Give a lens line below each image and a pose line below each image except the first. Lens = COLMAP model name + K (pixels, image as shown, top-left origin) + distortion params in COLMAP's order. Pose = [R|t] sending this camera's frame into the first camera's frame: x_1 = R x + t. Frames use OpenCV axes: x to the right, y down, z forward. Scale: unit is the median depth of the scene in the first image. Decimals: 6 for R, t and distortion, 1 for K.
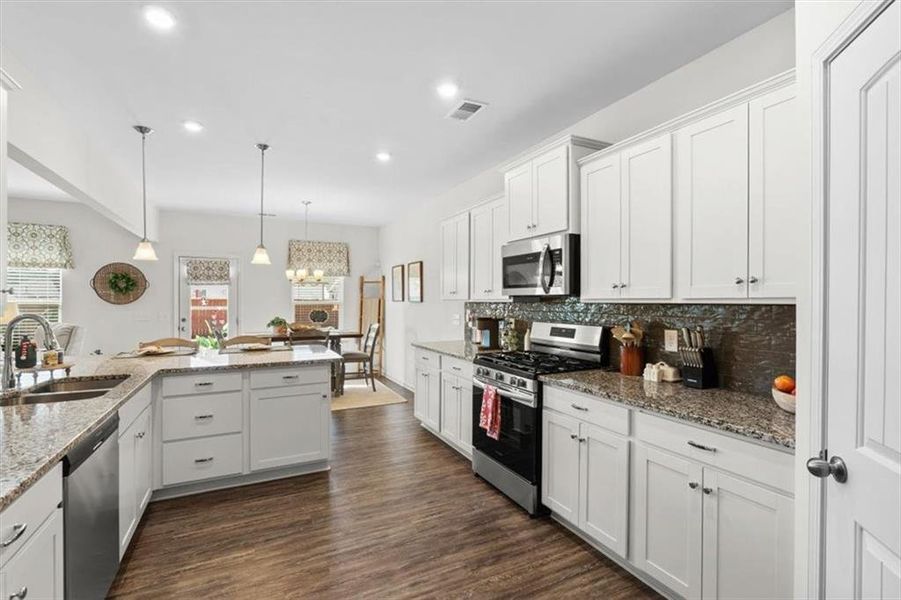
lens RADIAL K [[410.6, 0, 433.4], [0, 410.6, 310.5], [0, 0, 1]] dist [-0.011035, 0.003308]
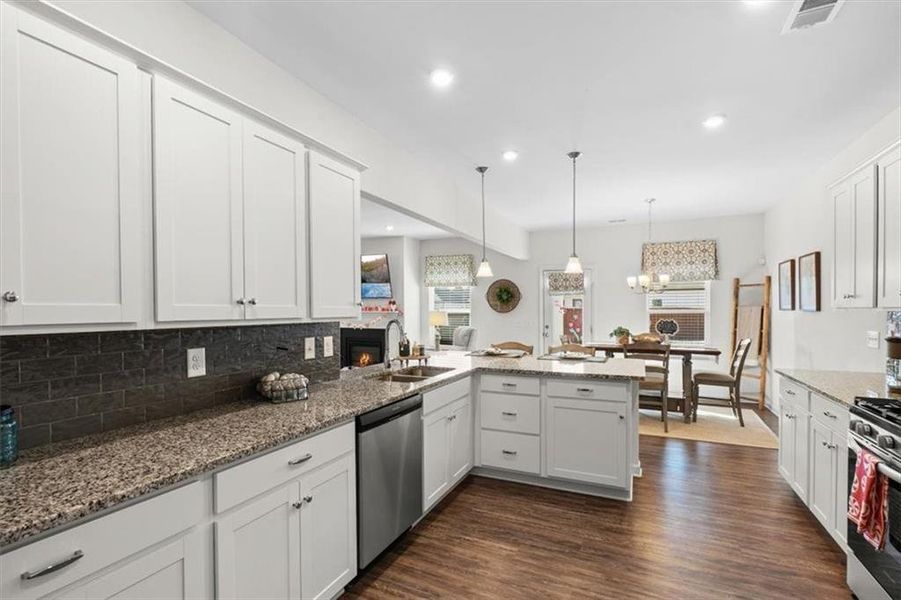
lens RADIAL K [[410.6, 0, 458.0], [0, 410.6, 321.7], [0, 0, 1]] dist [-0.011035, 0.003308]
pose [[0.634070, 0.020506, -0.773003, 0.154419], [-0.015993, 0.999782, 0.013403, -0.003134], [0.773110, 0.003864, 0.634260, 0.130004]]
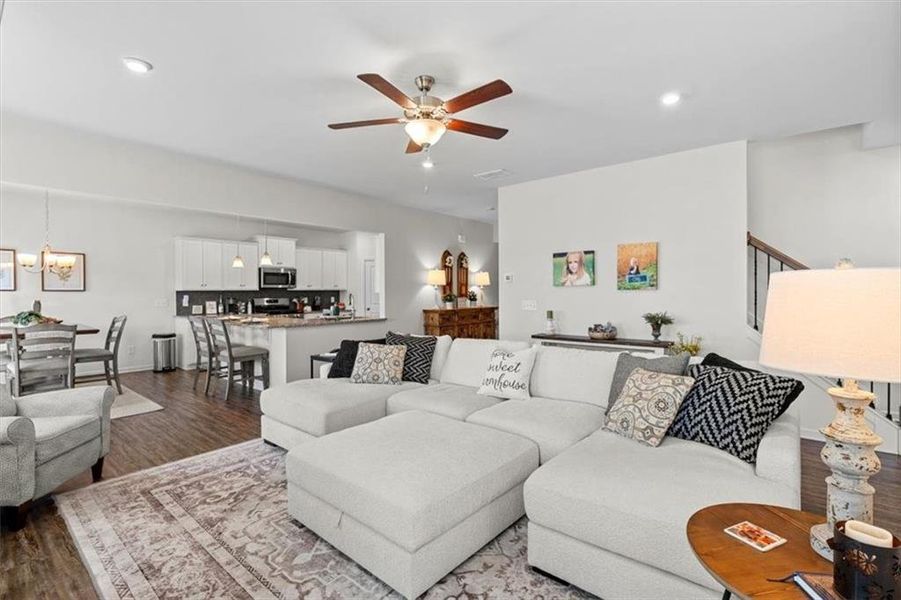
lens RADIAL K [[410.6, 0, 448.0], [0, 410.6, 300.8], [0, 0, 1]] dist [-0.011035, 0.003308]
pose [[-0.415497, -0.022599, 0.909314, -1.860606], [0.024196, 0.999063, 0.035886, -0.013058], [-0.909273, 0.036913, -0.414561, 0.744646]]
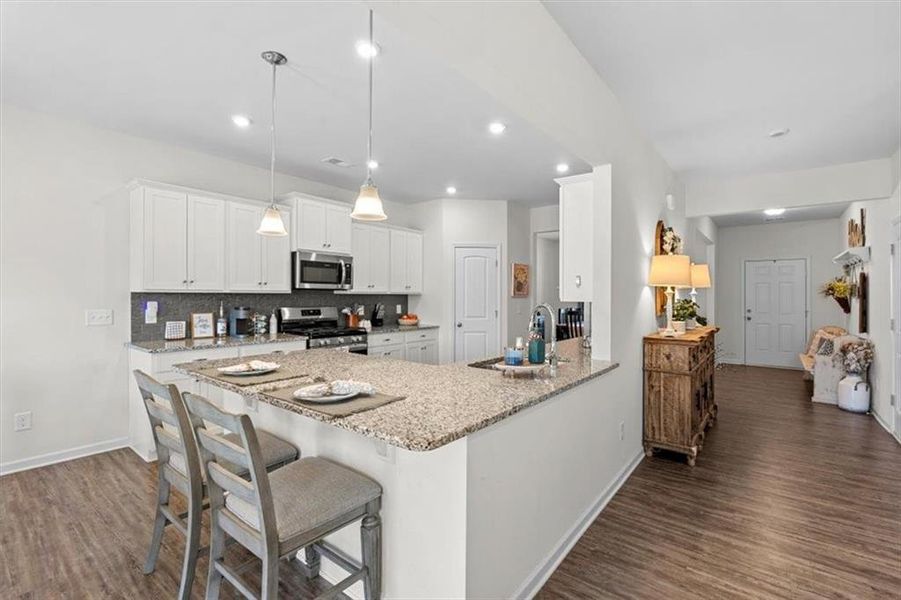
lens RADIAL K [[410.6, 0, 445.4], [0, 410.6, 294.8], [0, 0, 1]] dist [-0.011035, 0.003308]
pose [[-0.421657, -0.003806, 0.906747, -0.909936], [0.013471, 0.999855, 0.010461, -0.015905], [-0.906655, 0.016625, -0.421545, 0.833180]]
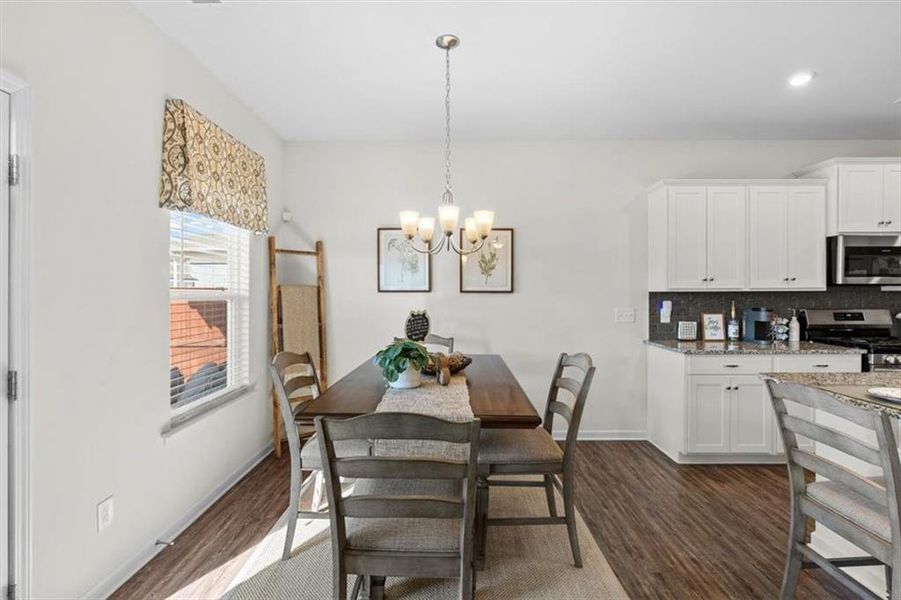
lens RADIAL K [[410.6, 0, 446.4], [0, 410.6, 296.0], [0, 0, 1]] dist [-0.011035, 0.003308]
pose [[0.443418, -0.007770, 0.896281, -0.852799], [0.024141, 0.999703, -0.003277, -0.019781], [-0.895990, 0.023091, 0.443474, 1.053667]]
